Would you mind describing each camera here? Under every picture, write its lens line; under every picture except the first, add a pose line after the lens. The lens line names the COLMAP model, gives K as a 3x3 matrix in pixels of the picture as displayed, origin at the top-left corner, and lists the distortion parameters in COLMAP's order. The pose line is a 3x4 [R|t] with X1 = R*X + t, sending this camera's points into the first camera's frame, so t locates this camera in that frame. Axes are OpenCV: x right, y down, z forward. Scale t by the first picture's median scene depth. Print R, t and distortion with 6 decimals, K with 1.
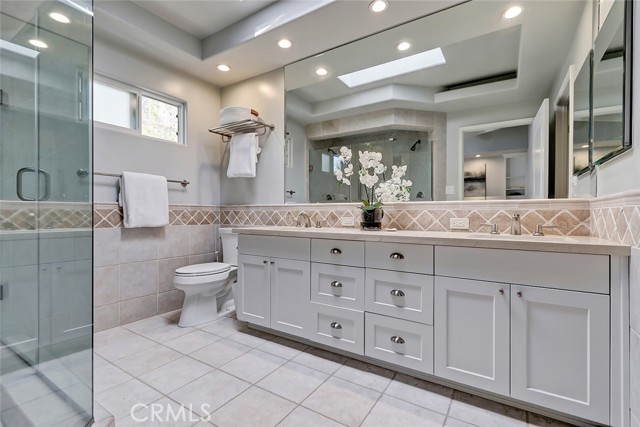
lens RADIAL K [[294.6, 0, 320.4], [0, 294.6, 212.6], [0, 0, 1]] dist [0.010113, -0.000948]
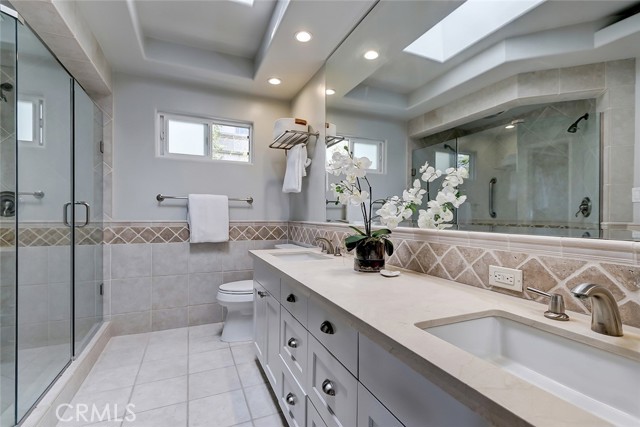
lens RADIAL K [[294.6, 0, 321.0], [0, 294.6, 216.5], [0, 0, 1]] dist [0.010113, -0.000948]
pose [[0.836479, 0.005365, -0.547973, 0.339181], [-0.002323, 0.999978, 0.006244, -0.051313], [0.547995, -0.003950, 0.836473, 0.273205]]
